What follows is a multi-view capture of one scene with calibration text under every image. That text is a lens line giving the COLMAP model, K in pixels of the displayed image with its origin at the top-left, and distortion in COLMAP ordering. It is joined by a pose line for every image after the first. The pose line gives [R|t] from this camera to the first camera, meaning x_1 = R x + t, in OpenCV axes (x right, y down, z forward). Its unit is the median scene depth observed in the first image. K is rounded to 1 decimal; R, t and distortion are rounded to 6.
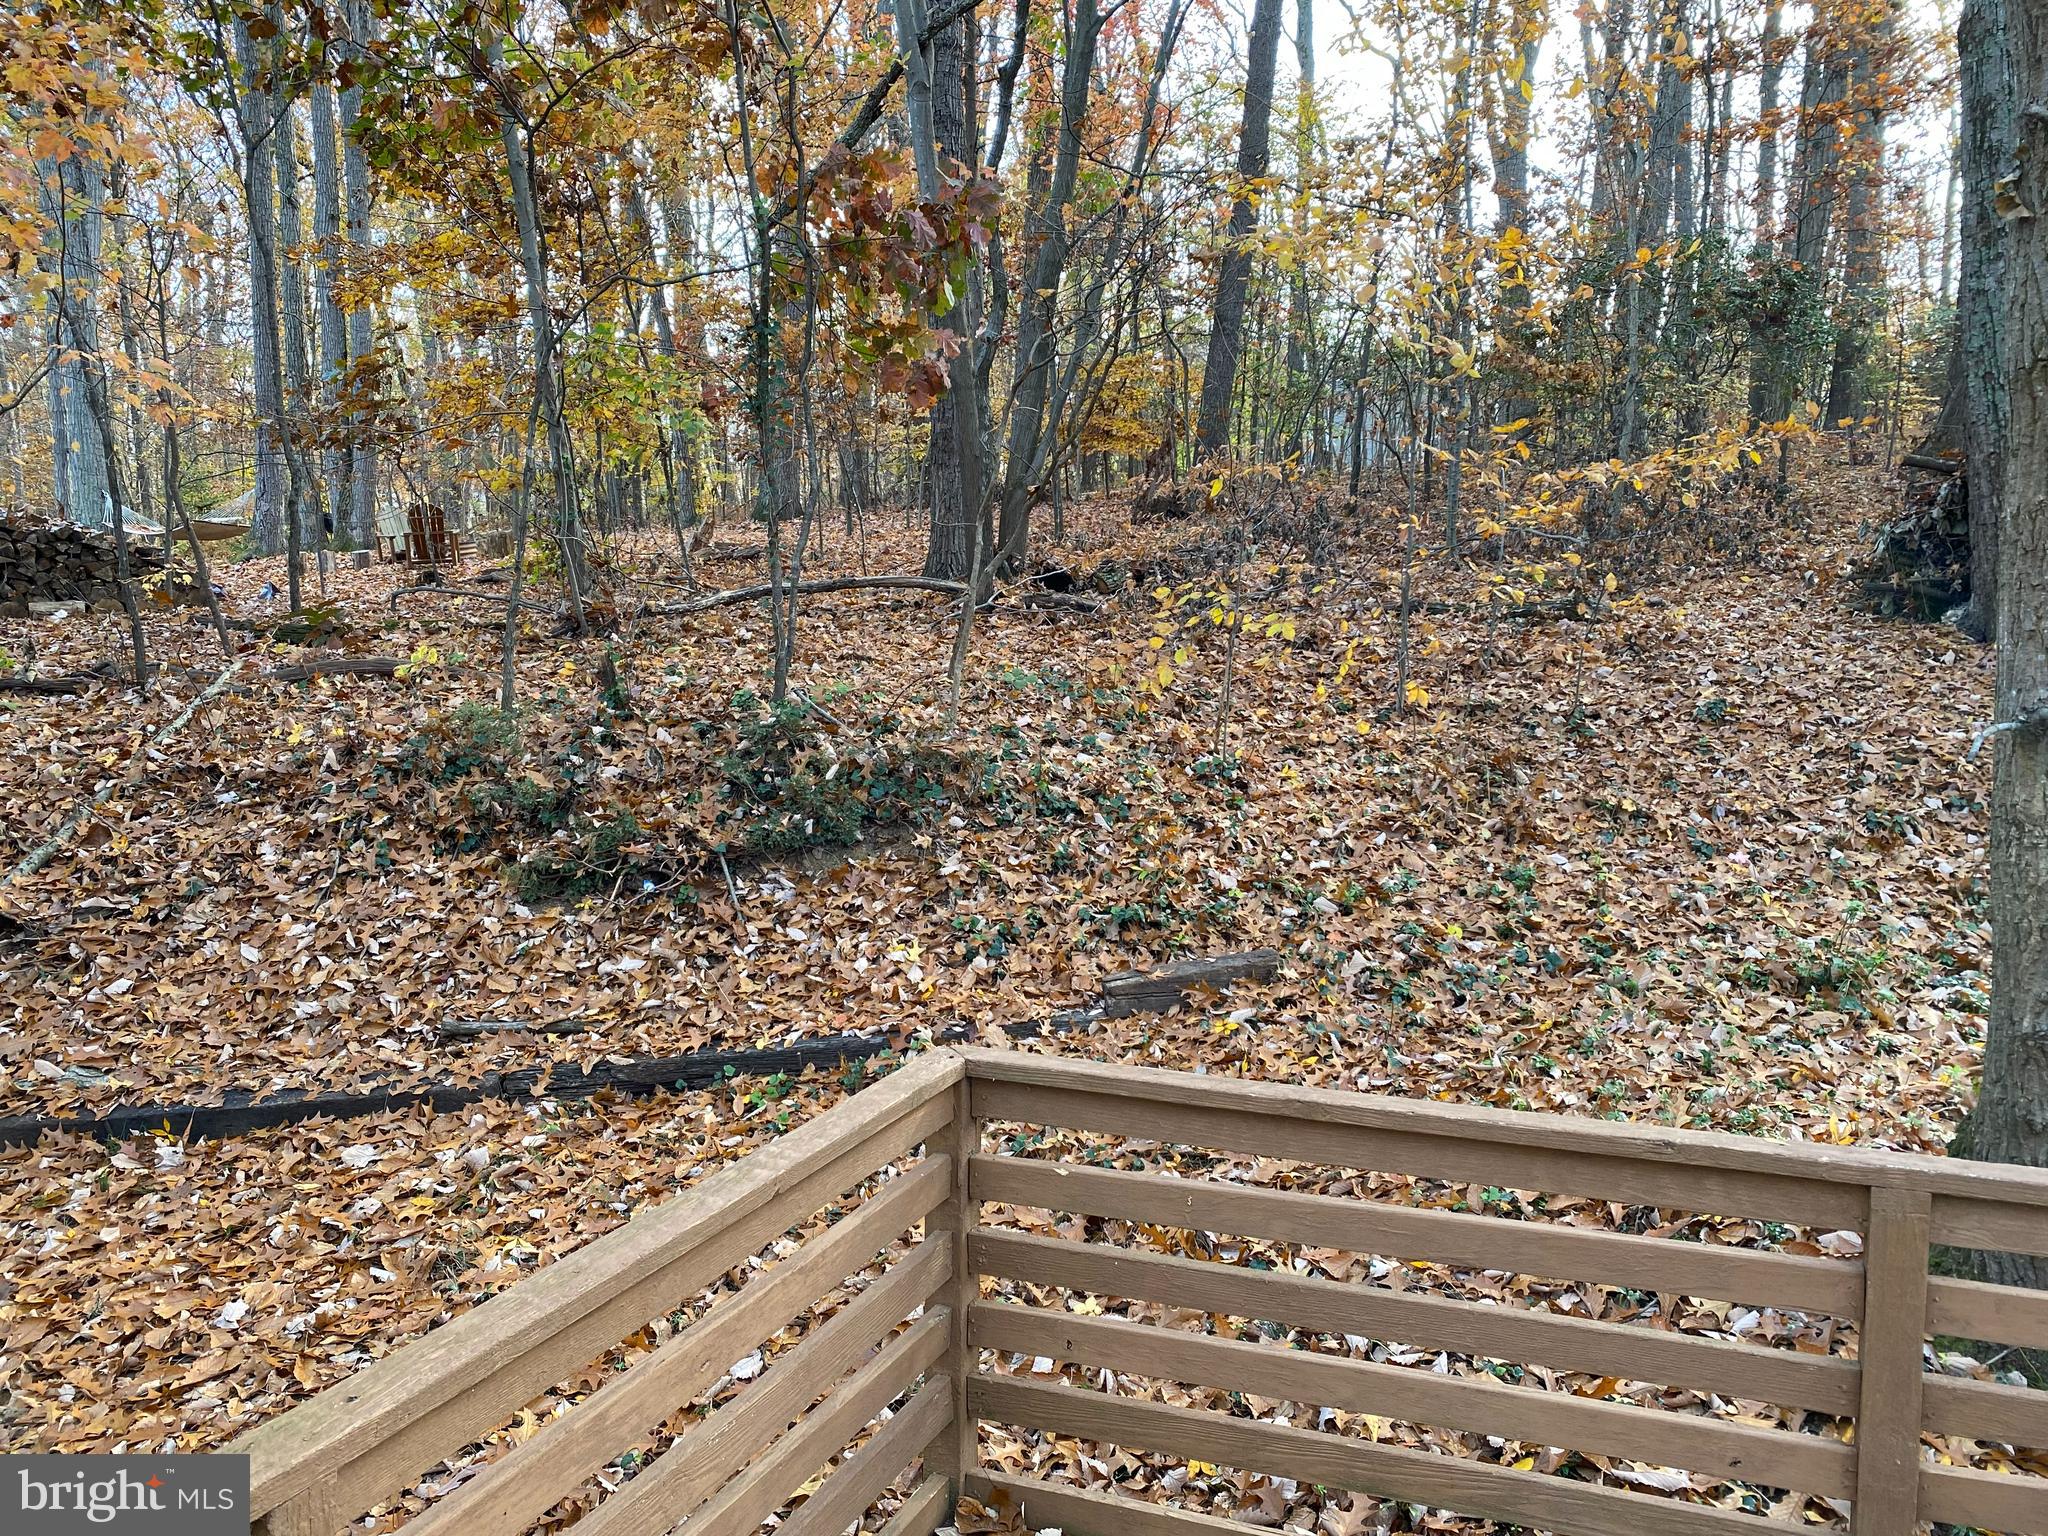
lens RADIAL K [[1562.4, 0, 1040.4], [0, 1562.4, 768.7], [0, 0, 1]] dist [0.042809, -0.055319]
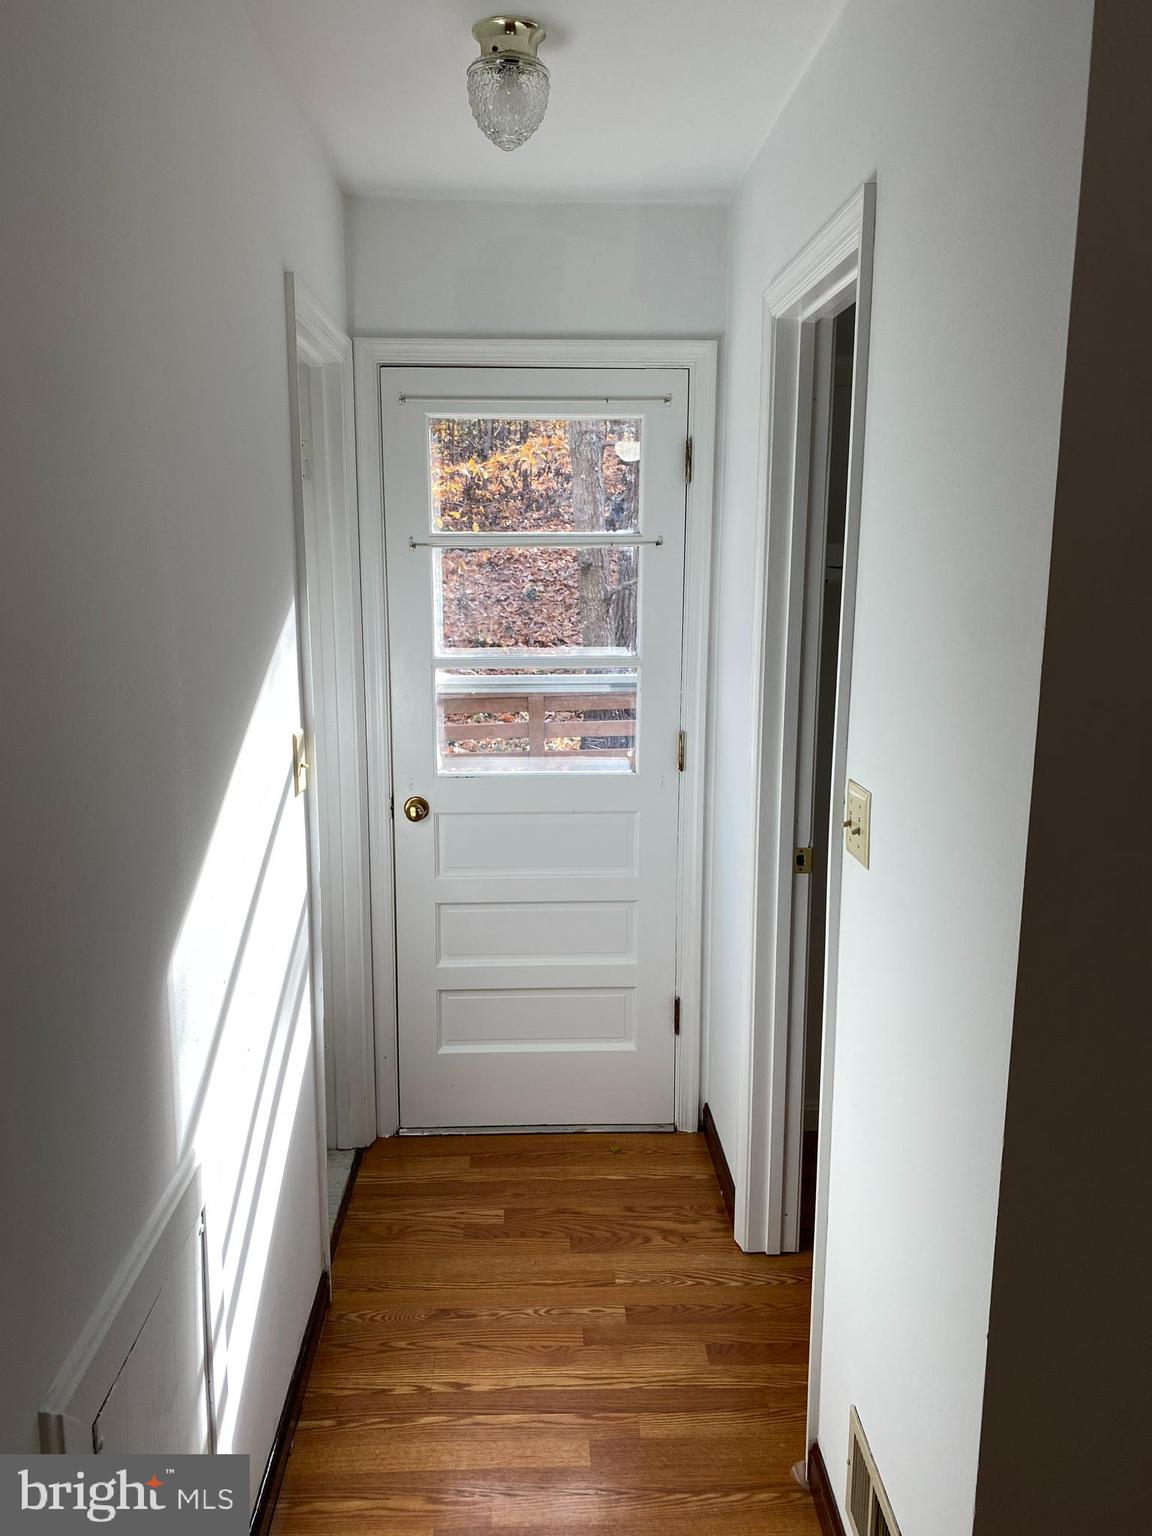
lens RADIAL K [[1171.8, 0, 573.3], [0, 1171.8, 766.6], [0, 0, 1]] dist [0.042809, -0.055319]
pose [[0.918312, -0.082622, 0.387140, -0.099763], [0.053915, 0.994968, 0.084454, 0.055055], [-0.392170, -0.056683, 0.918145, -0.360280]]
